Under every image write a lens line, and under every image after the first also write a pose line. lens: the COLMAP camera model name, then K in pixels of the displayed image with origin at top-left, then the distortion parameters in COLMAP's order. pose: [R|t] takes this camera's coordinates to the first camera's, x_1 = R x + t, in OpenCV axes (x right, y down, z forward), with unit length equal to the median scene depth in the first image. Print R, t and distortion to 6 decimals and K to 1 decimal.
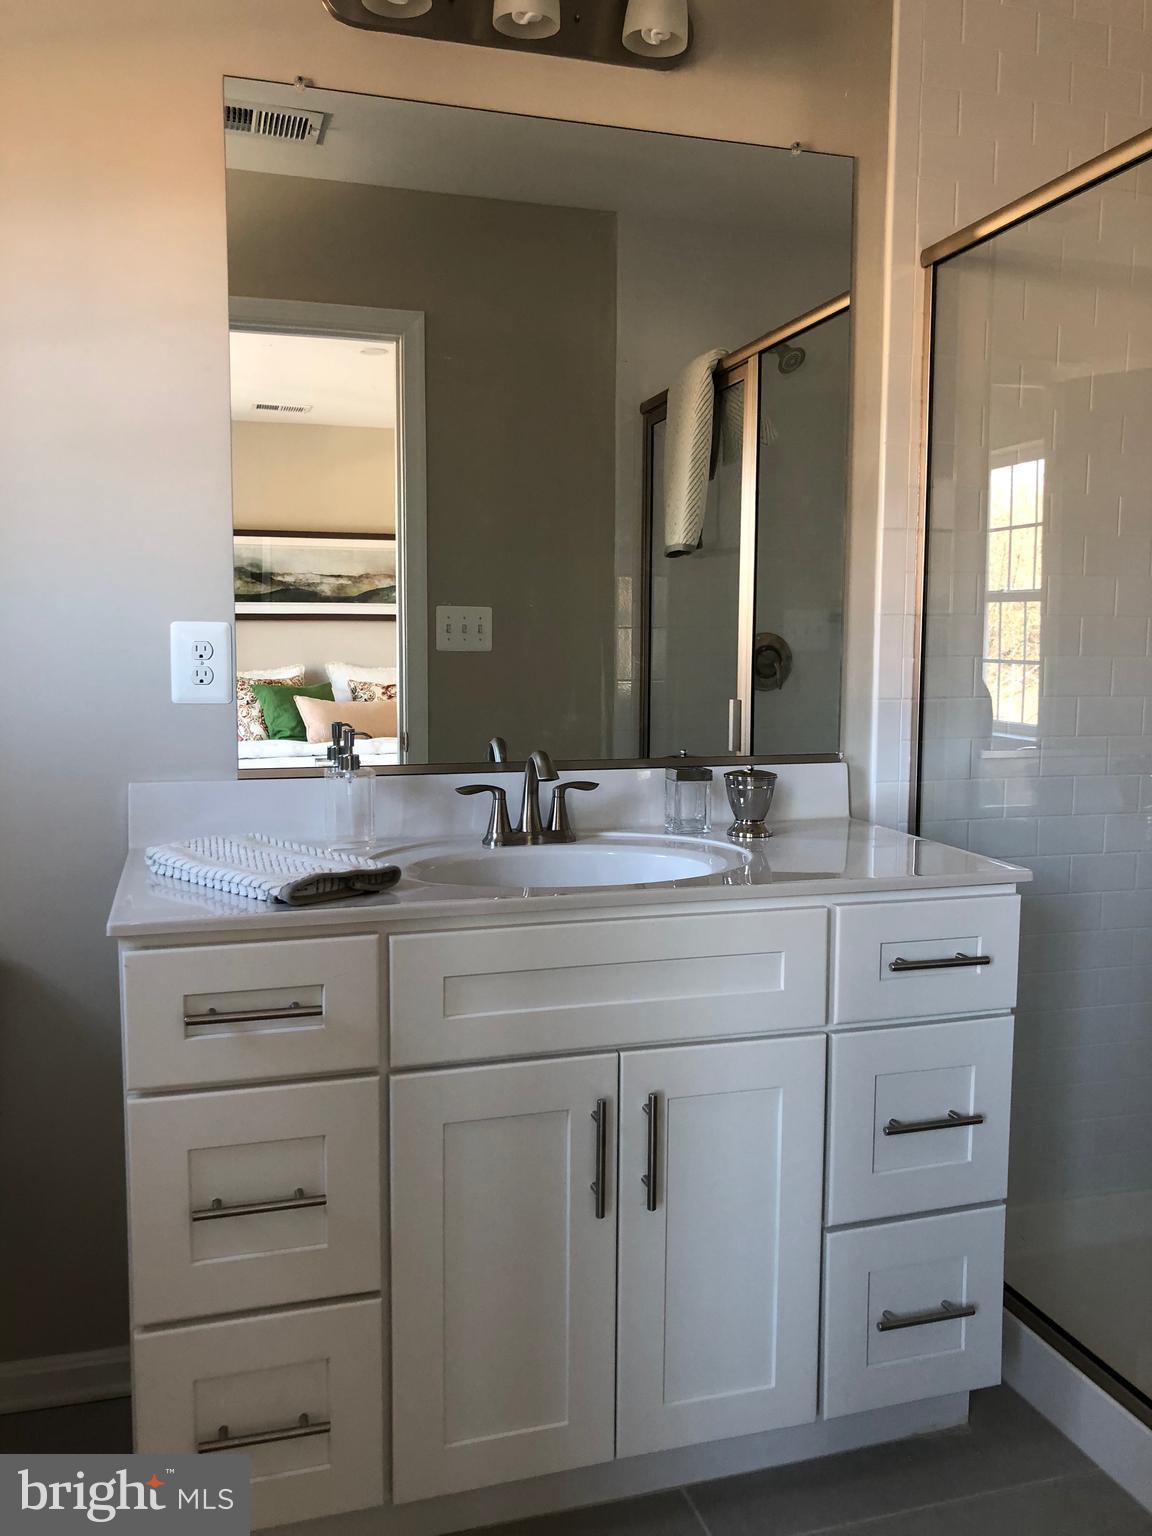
lens RADIAL K [[1266.6, 0, 575.7], [0, 1266.6, 767.2], [0, 0, 1]] dist [0.058465, -0.074661]
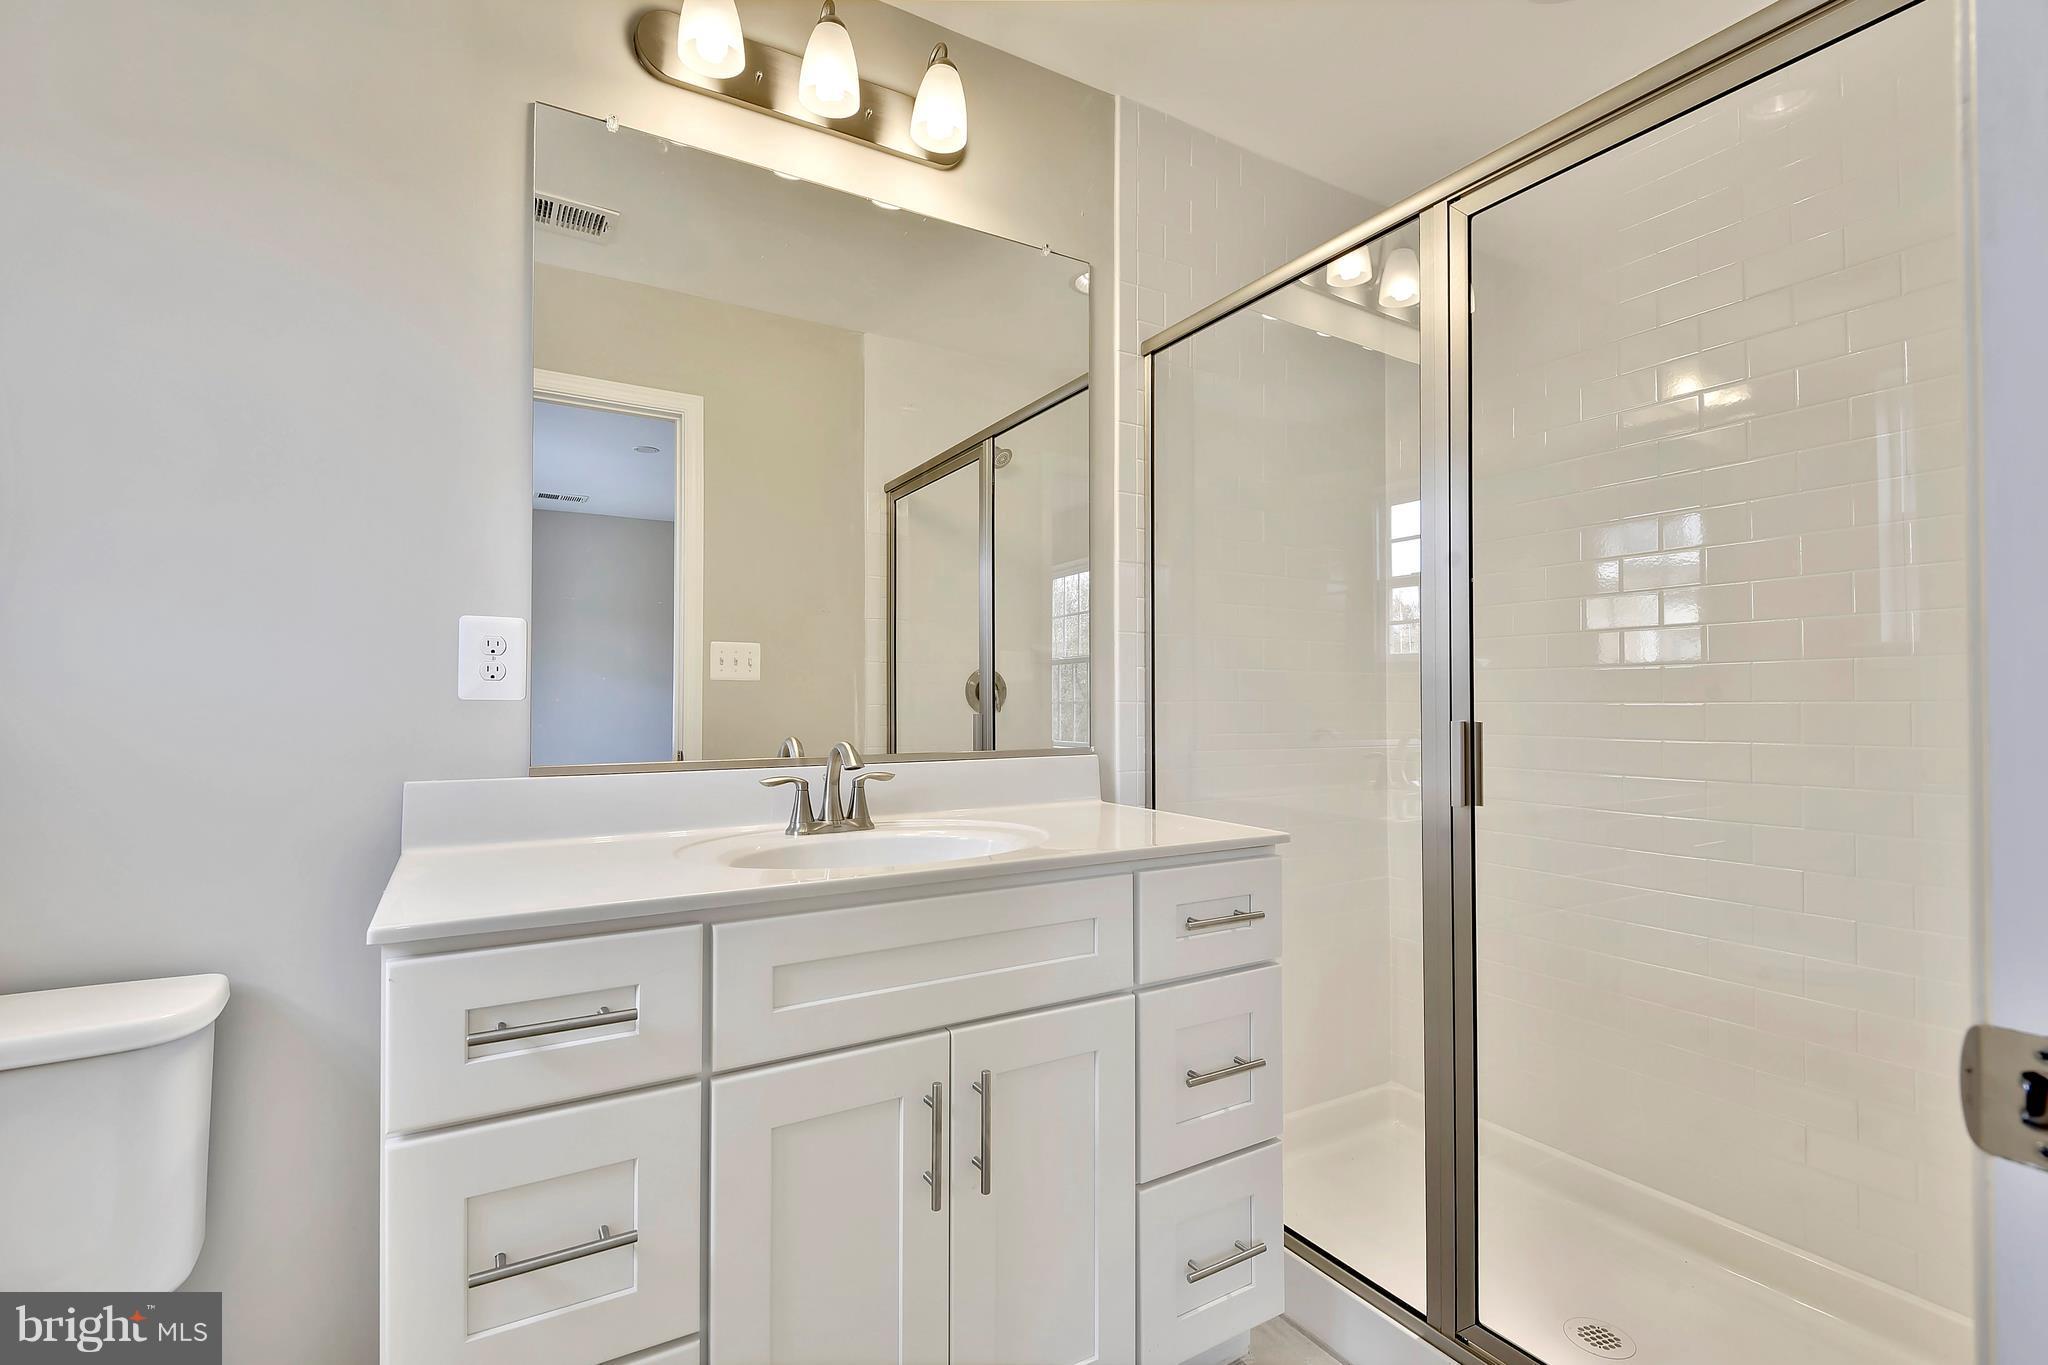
lens RADIAL K [[947.1, 0, 1028.8], [0, 947.1, 689.7], [0, 0, 1]] dist [0.017678, -0.003514]
pose [[0.971557, -0.002925, 0.236789, -0.080985], [0.028258, 0.994211, -0.103664, 0.037253], [-0.235115, 0.107407, 0.966015, 0.237813]]
